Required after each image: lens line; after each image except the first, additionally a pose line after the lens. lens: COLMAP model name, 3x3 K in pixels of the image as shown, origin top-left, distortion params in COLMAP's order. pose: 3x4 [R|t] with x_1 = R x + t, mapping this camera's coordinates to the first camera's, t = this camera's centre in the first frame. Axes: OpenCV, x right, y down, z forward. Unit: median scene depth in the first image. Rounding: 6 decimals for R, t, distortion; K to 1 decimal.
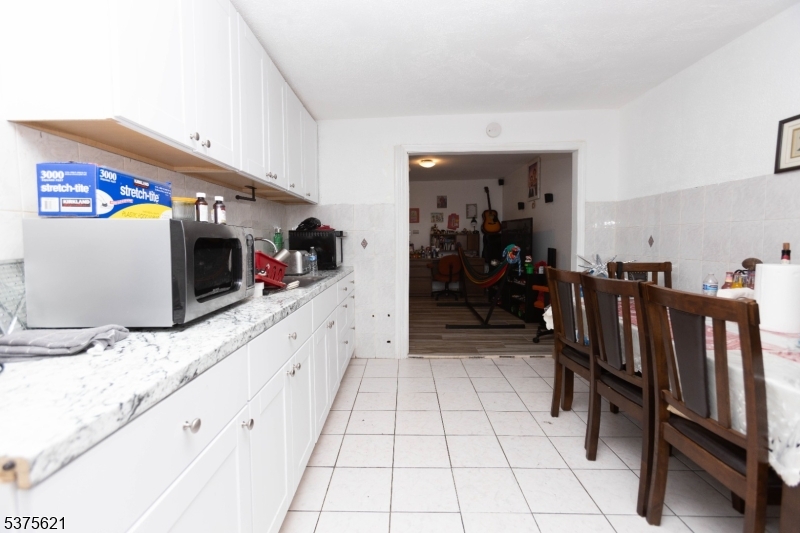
lens RADIAL K [[361.4, 0, 397.7], [0, 361.4, 265.7], [0, 0, 1]] dist [0.000084, 0.000052]
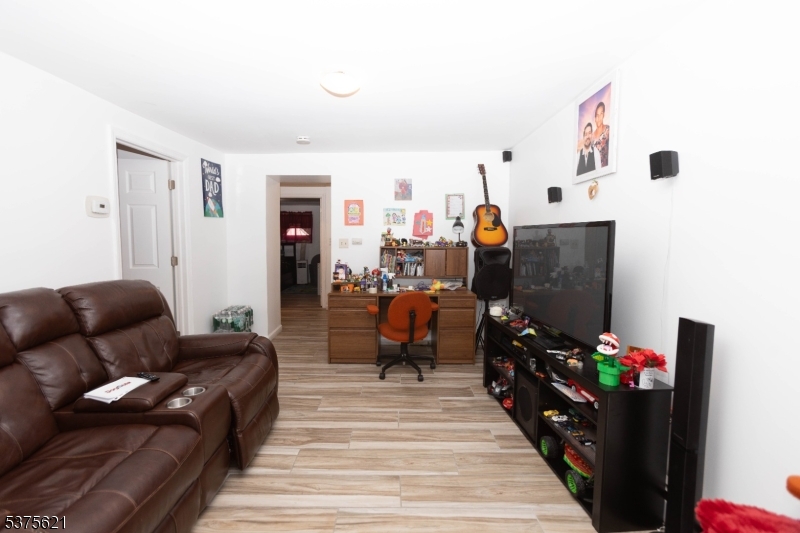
lens RADIAL K [[361.4, 0, 396.7], [0, 361.4, 265.1], [0, 0, 1]] dist [0.000084, 0.000052]
pose [[0.999712, 0.012689, 0.020358, 0.105507], [-0.012715, 0.999918, 0.001153, -0.059924], [-0.020341, -0.001412, 0.999792, 0.446461]]
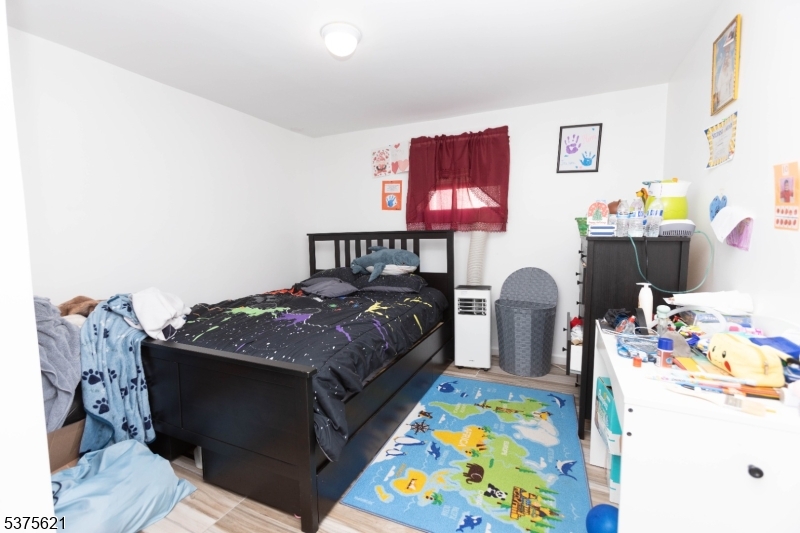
lens RADIAL K [[361.4, 0, 398.4], [0, 361.4, 264.6], [0, 0, 1]] dist [0.000084, 0.000052]
pose [[0.915560, 0.041945, -0.399989, 0.005370], [-0.032359, 0.999005, 0.030691, -0.080406], [0.400878, -0.015156, 0.916006, 0.841623]]
